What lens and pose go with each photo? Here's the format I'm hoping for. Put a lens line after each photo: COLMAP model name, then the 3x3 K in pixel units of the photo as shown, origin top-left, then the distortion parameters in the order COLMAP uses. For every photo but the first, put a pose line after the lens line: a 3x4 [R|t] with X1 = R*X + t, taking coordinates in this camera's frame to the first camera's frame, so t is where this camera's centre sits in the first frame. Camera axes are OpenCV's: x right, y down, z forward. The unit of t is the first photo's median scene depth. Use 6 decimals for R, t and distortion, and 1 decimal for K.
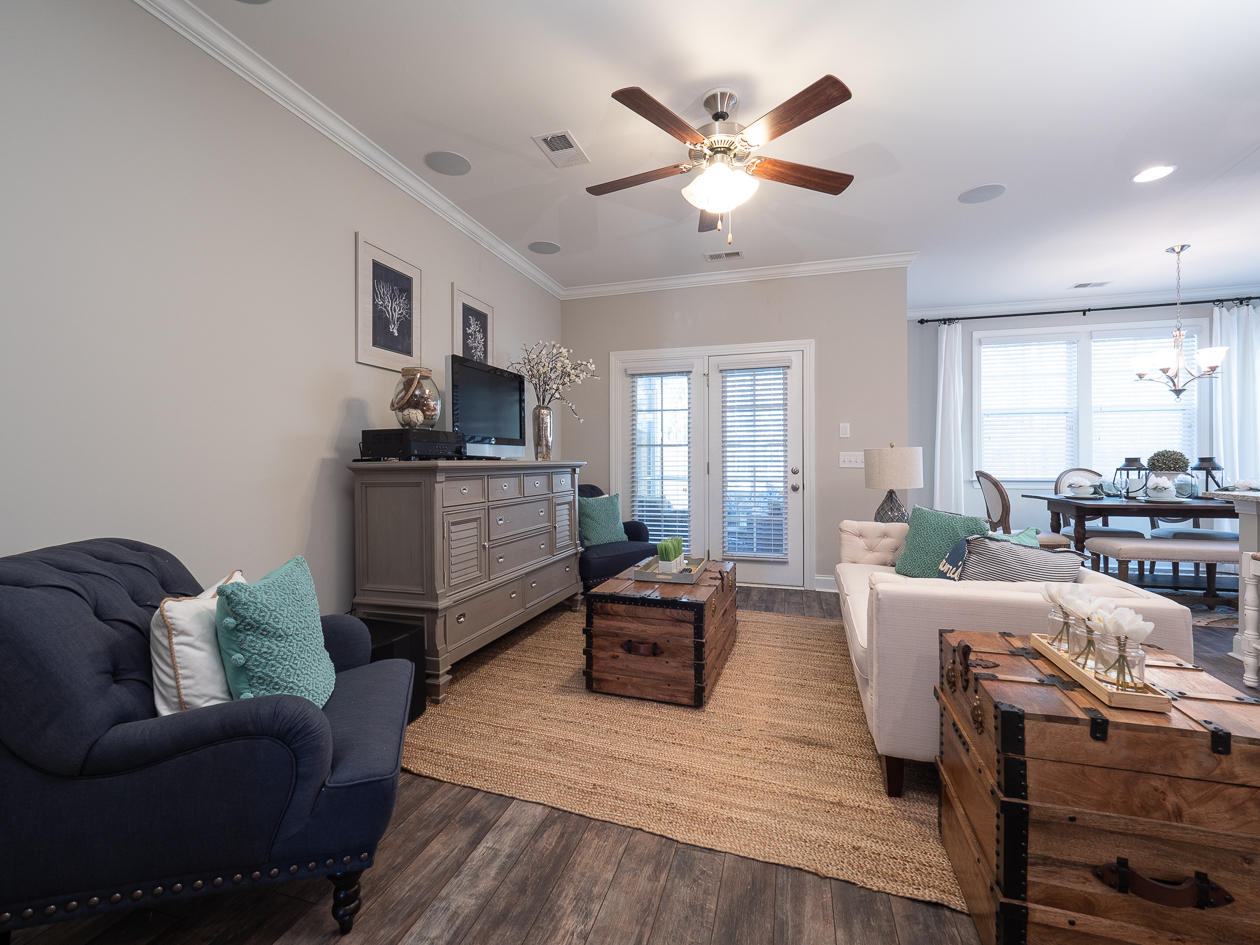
lens RADIAL K [[525.4, 0, 630.0], [0, 525.4, 472.5], [0, 0, 1]] dist [0.000246, -0.000029]
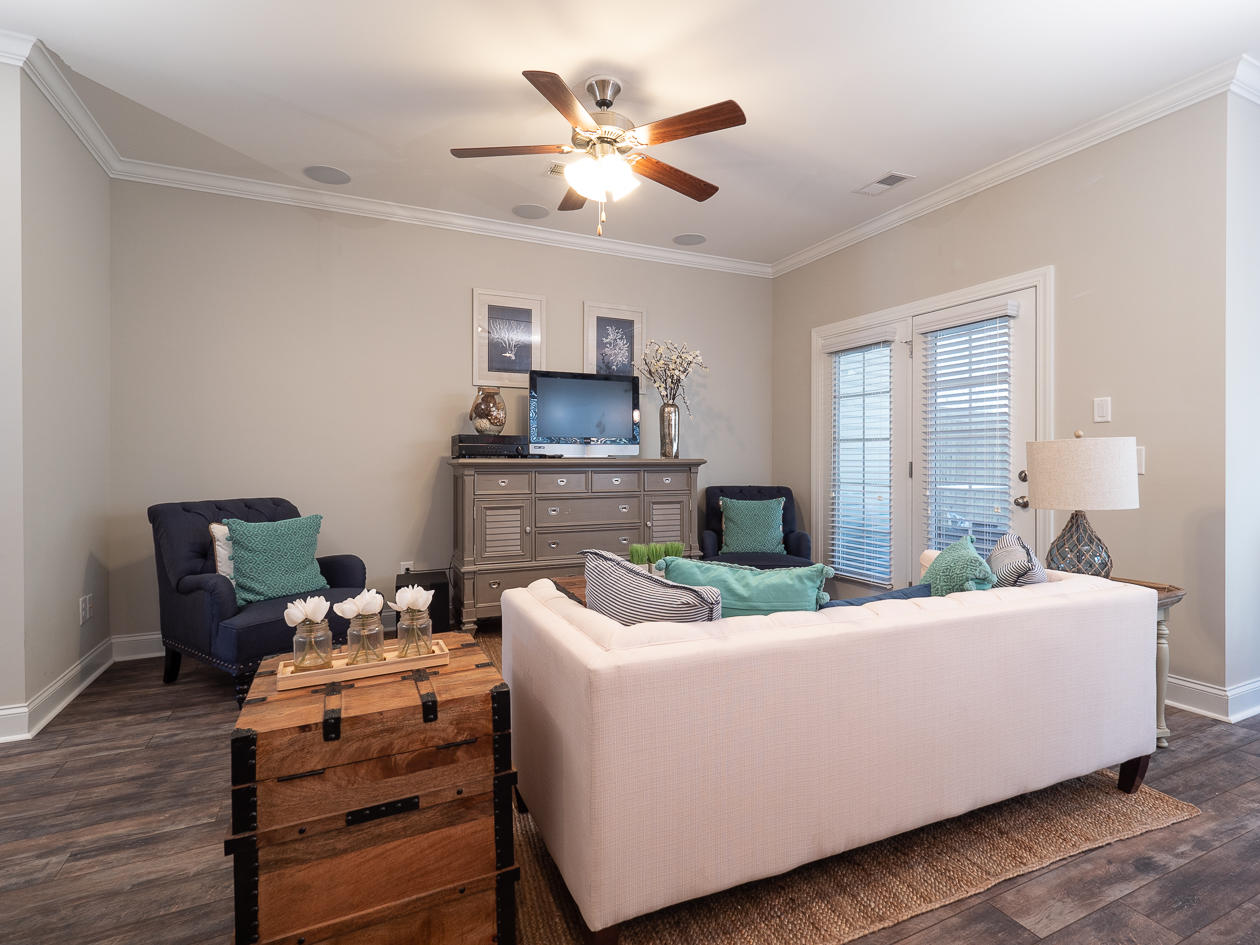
lens RADIAL K [[616.1, 0, 630.0], [0, 616.1, 472.5], [0, 0, 1]] dist [0.001607, 0.000063]
pose [[0.668969, 0.020268, -0.743014, 0.681228], [-0.019554, 0.999762, 0.009666, -0.006913], [0.743033, 0.008063, 0.669206, 0.176718]]
